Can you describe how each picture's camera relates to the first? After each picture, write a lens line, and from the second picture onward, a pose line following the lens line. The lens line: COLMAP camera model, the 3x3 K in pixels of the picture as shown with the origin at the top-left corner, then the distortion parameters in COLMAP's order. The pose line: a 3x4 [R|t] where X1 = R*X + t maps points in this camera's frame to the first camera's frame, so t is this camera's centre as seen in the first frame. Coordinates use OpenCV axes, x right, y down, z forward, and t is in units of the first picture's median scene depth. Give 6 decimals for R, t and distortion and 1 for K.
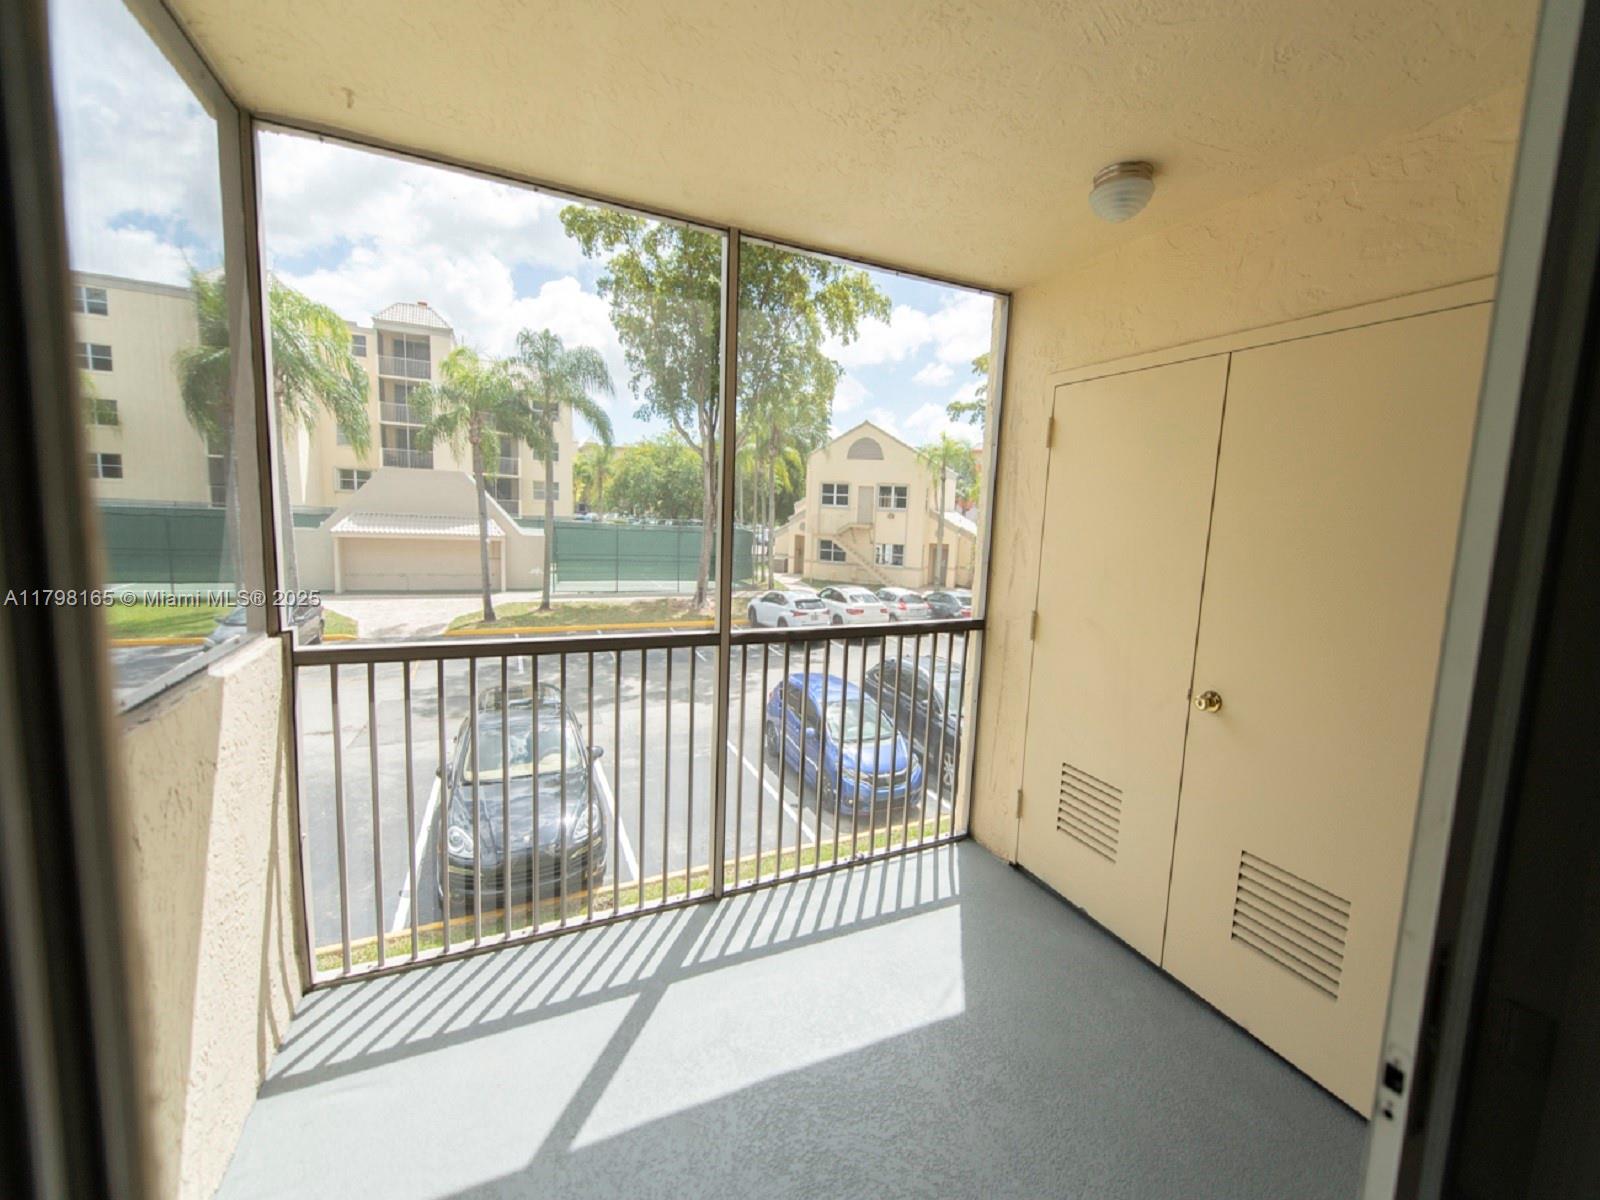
lens RADIAL K [[650.3, 0, 793.7], [0, 650.3, 600.3], [0, 0, 1]] dist [0.018001, -0.001851]
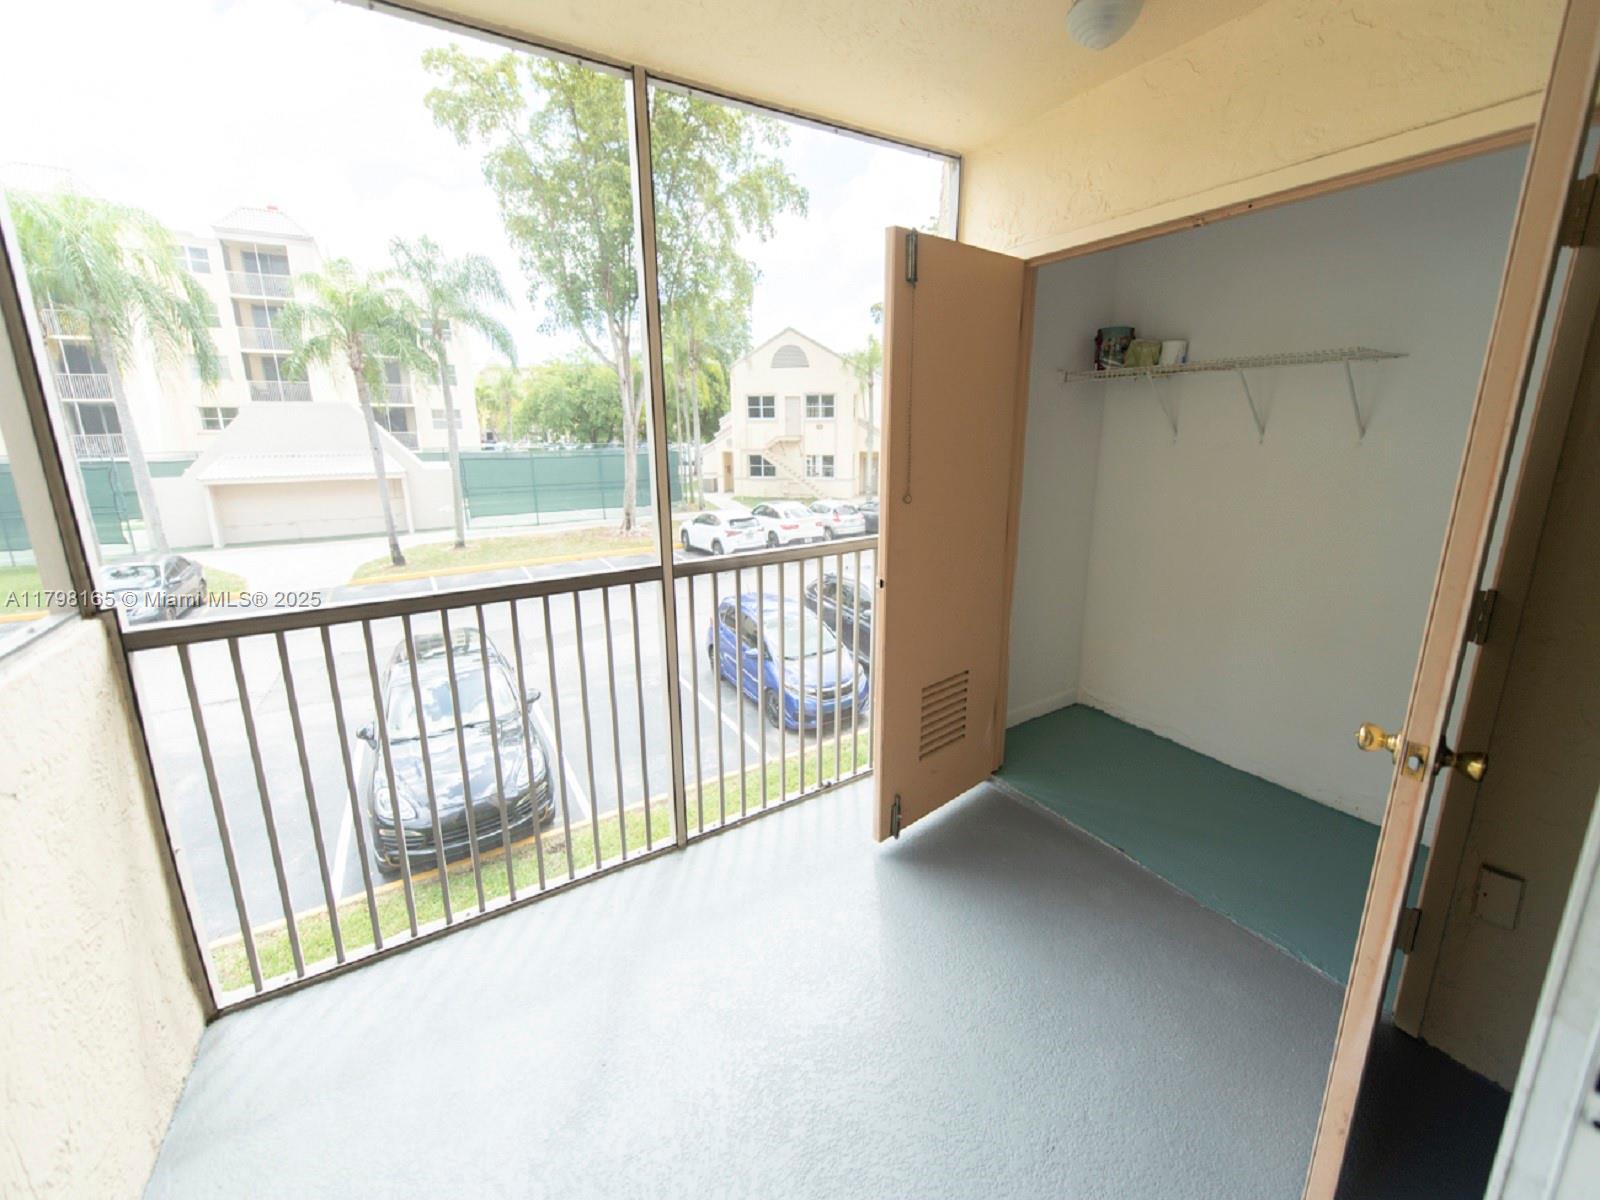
lens RADIAL K [[650.3, 0, 786.9], [0, 650.3, 568.3], [0, 0, 1]] dist [0.018001, -0.001851]
pose [[0.992672, -0.078436, 0.091925, -0.009031], [0.070975, 0.994118, 0.081808, -0.002451], [-0.097801, -0.074684, 0.992400, 0.037170]]
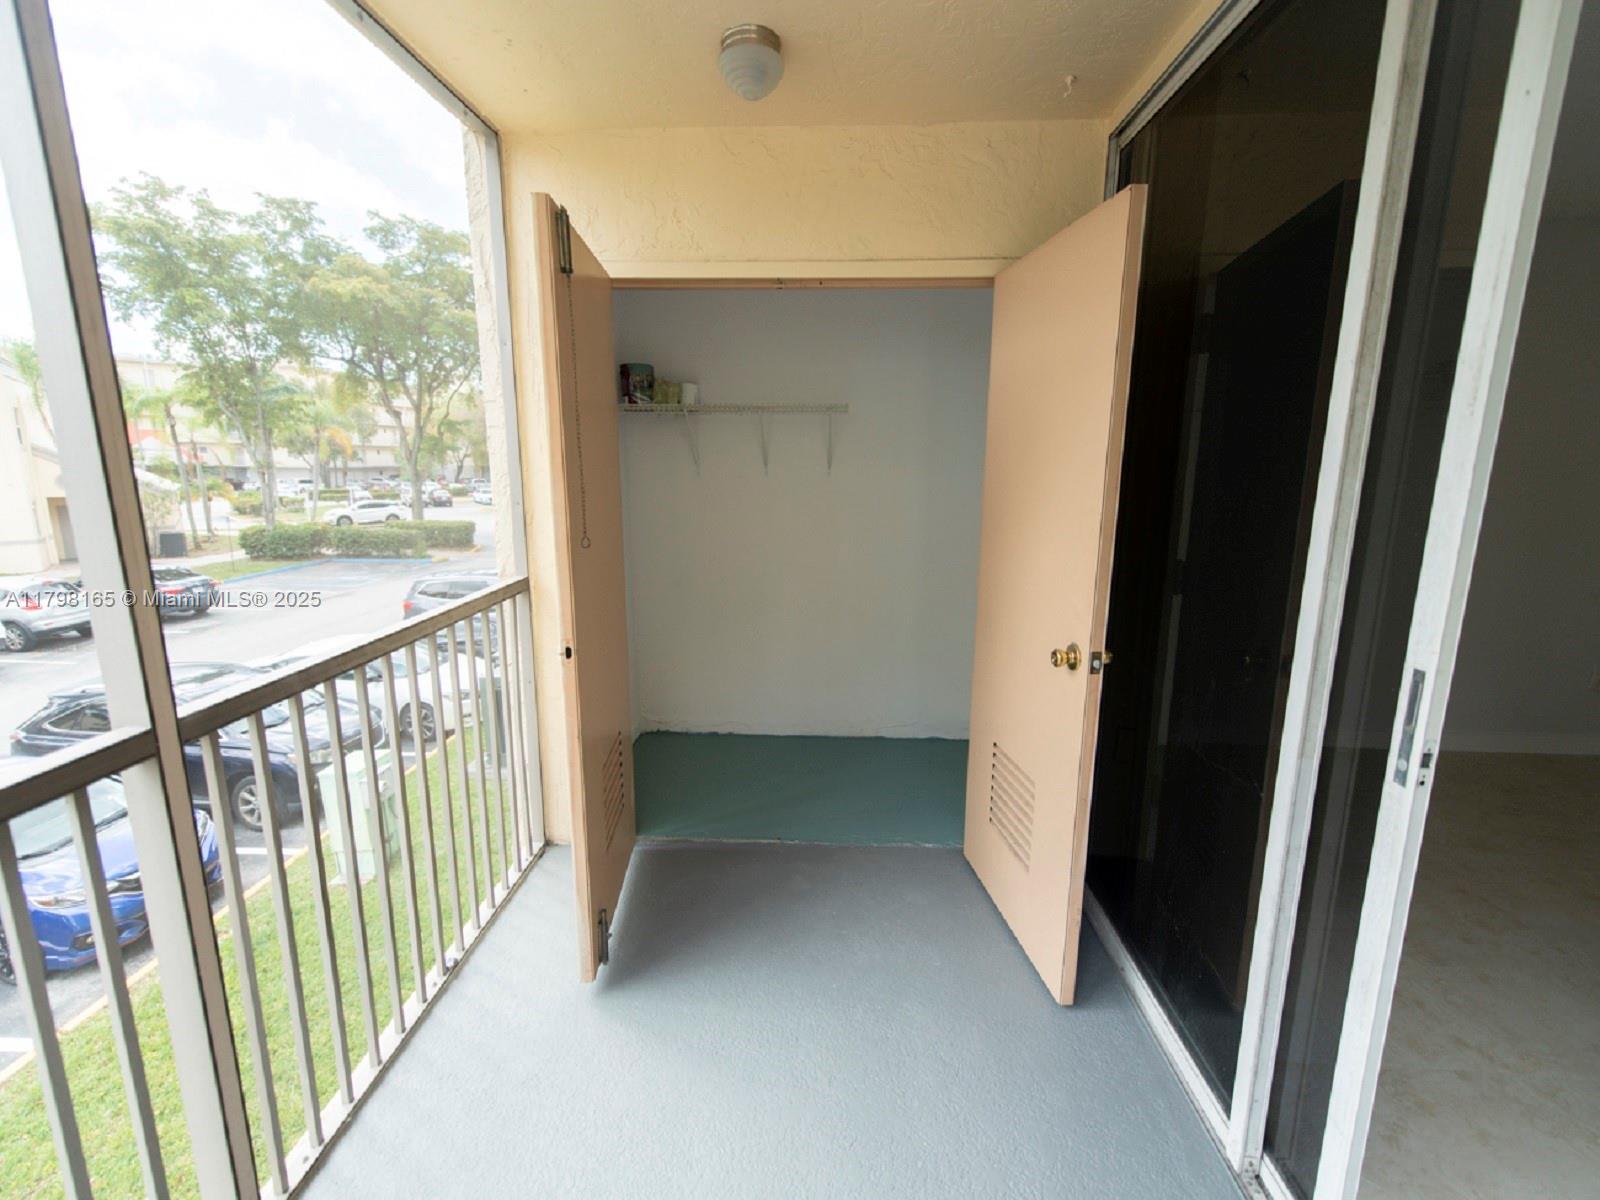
lens RADIAL K [[650.3, 0, 790.8], [0, 650.3, 579.4], [0, 0, 1]] dist [0.018001, -0.001851]
pose [[0.436097, -0.207323, 0.875692, -0.113465], [0.144922, 0.976578, 0.159036, -0.021095], [-0.888154, 0.057552, 0.455928, 0.164369]]
